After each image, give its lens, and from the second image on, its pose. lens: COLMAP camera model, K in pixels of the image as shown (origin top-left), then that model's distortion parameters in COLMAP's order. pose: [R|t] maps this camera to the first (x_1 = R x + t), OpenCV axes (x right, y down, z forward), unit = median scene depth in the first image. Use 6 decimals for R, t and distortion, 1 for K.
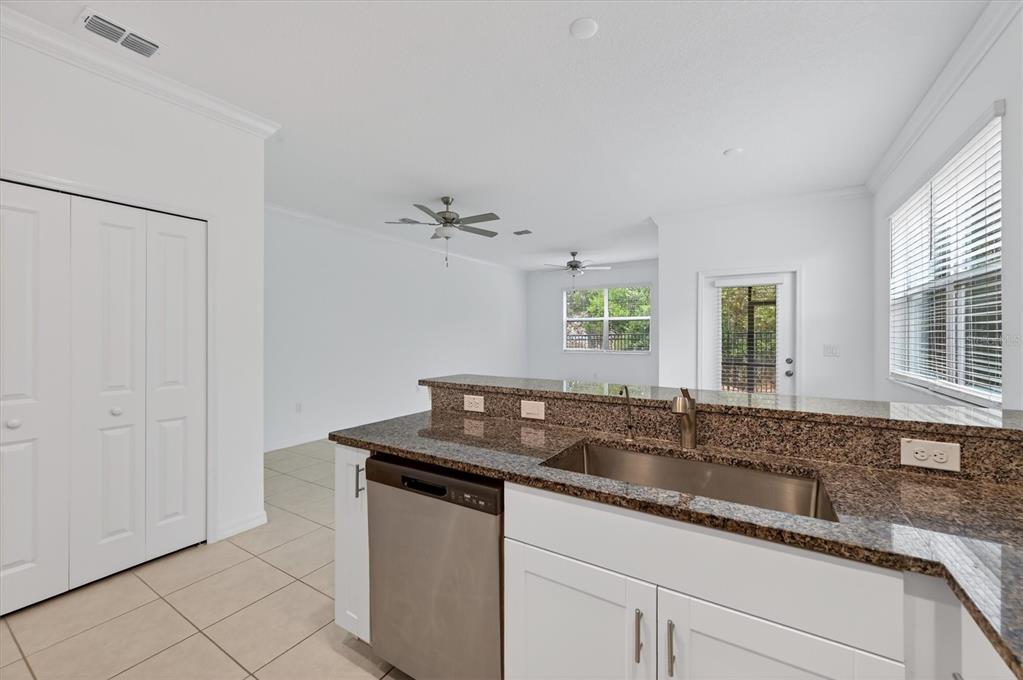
lens RADIAL K [[406.9, 0, 517.4], [0, 406.9, 333.4], [0, 0, 1]] dist [0.001598, -0.000537]
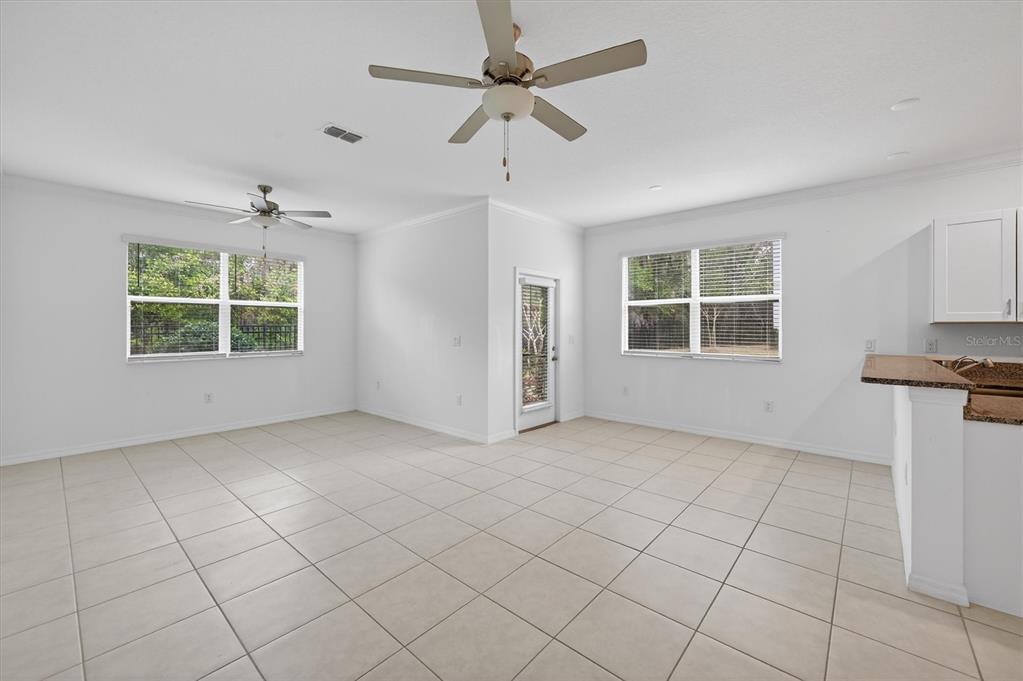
lens RADIAL K [[406.9, 0, 515.4], [0, 406.9, 327.5], [0, 0, 1]] dist [0.001598, -0.000537]
pose [[0.169766, 0.001154, 0.985484, -0.618717], [-0.004858, 0.999988, -0.000334, 0.001972], [-0.985472, -0.004731, 0.169769, 0.904114]]
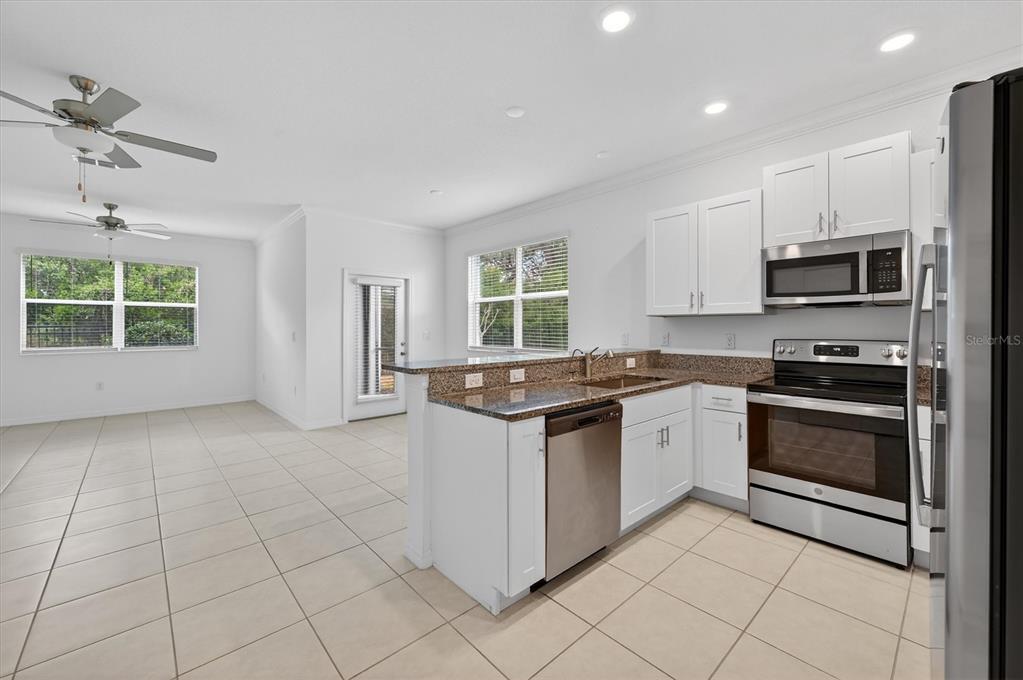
lens RADIAL K [[406.9, 0, 513.7], [0, 406.9, 323.1], [0, 0, 1]] dist [0.001598, -0.000537]
pose [[0.274908, 0.007994, 0.961437, -0.546683], [-0.000332, 0.999966, -0.008220, 0.008884], [-0.961471, 0.001940, 0.274901, 0.268246]]
